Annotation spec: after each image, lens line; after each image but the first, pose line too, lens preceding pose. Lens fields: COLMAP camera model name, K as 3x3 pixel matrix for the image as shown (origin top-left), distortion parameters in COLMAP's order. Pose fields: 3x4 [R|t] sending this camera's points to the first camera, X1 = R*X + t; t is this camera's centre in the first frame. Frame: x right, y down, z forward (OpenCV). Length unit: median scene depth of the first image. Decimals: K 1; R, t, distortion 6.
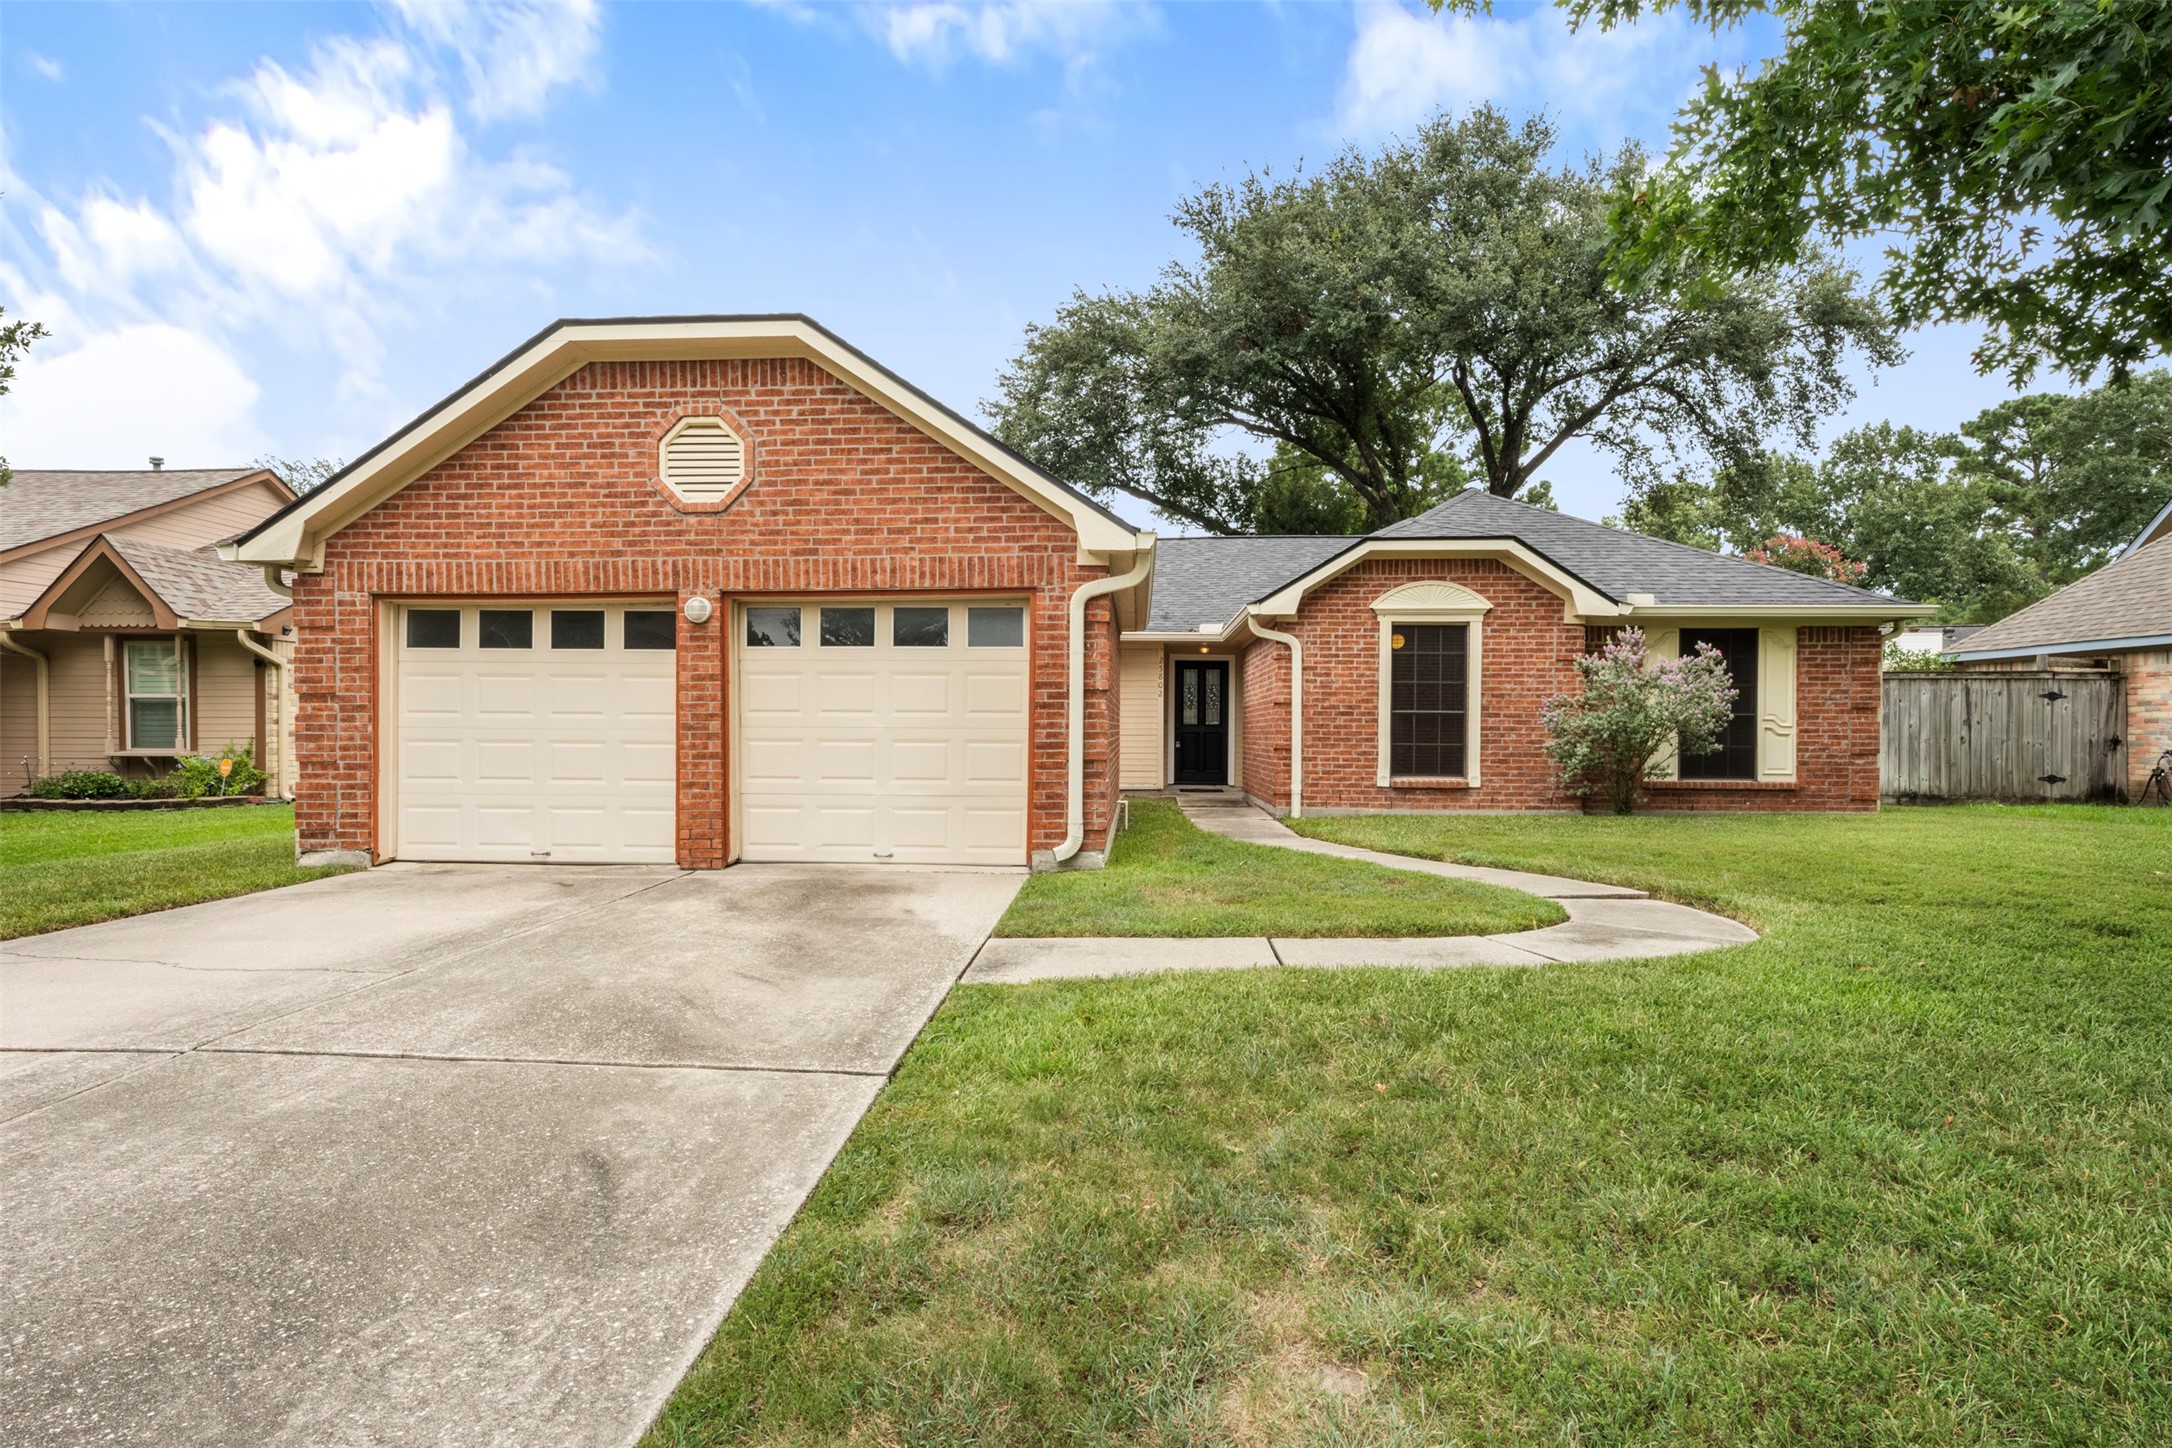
lens RADIAL K [[1153.5, 0, 1086.0], [0, 1153.5, 710.3], [0, 0, 1]] dist [0.004109, 0.001126]
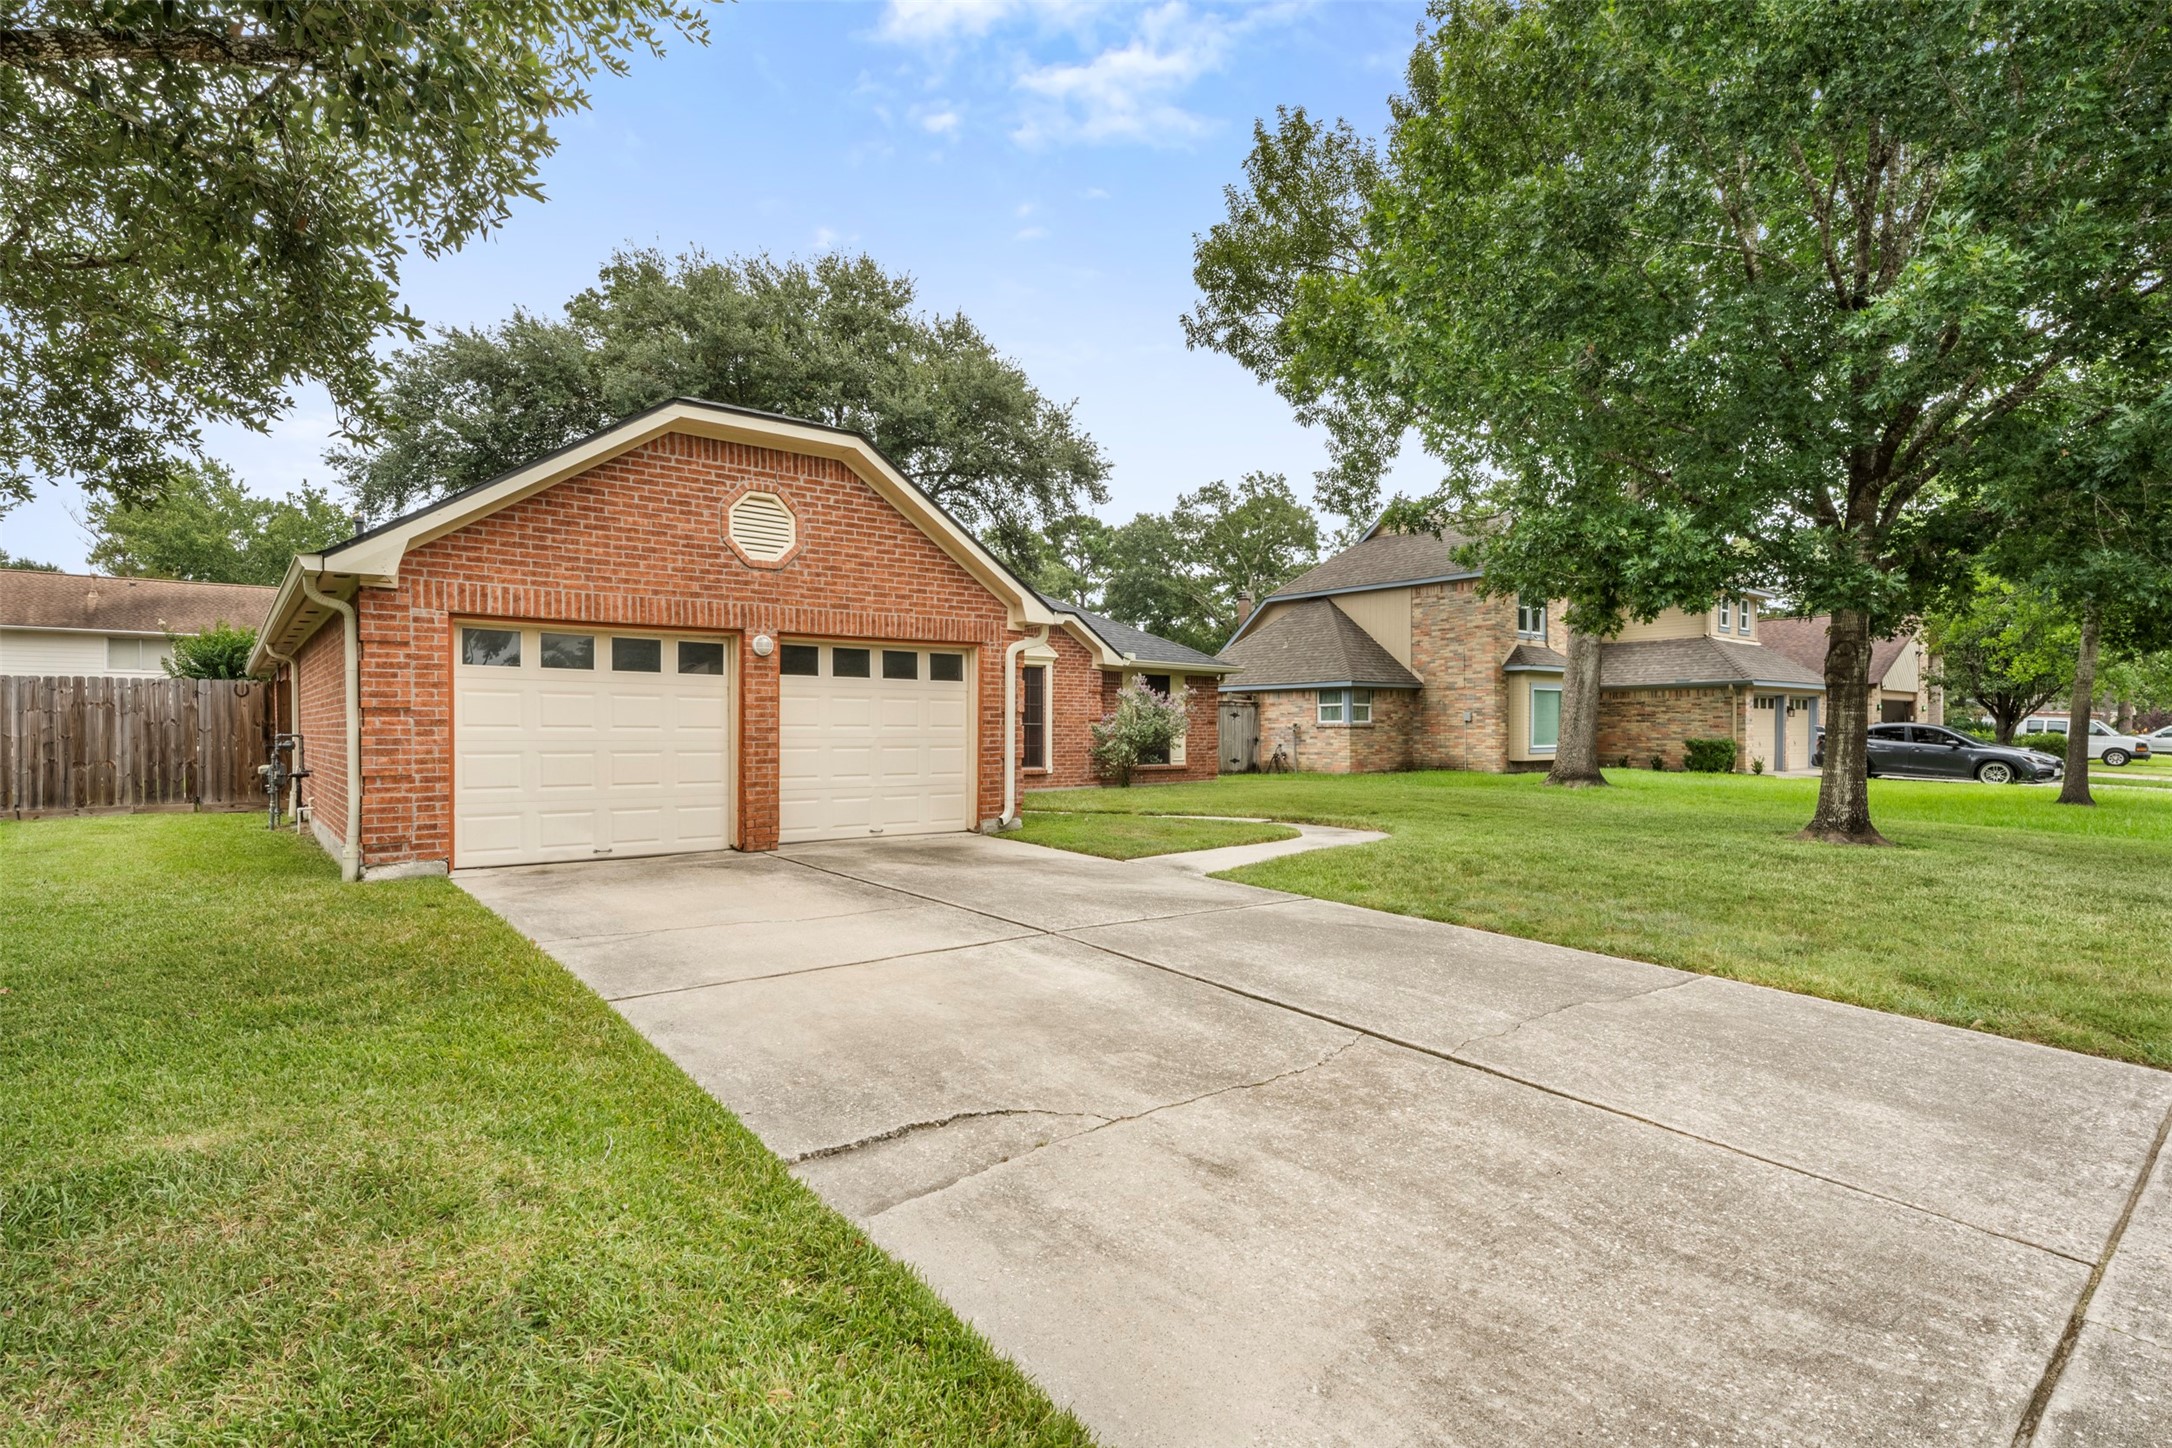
lens RADIAL K [[1013.3, 0, 1078.9], [0, 1013.3, 712.0], [0, 0, 1]] dist [0.002310, 0.000178]
pose [[0.749583, 0.009258, 0.661846, -0.800847], [-0.005898, 0.999956, -0.007308, -0.007956], [-0.661884, 0.001574, 0.749605, -0.059022]]
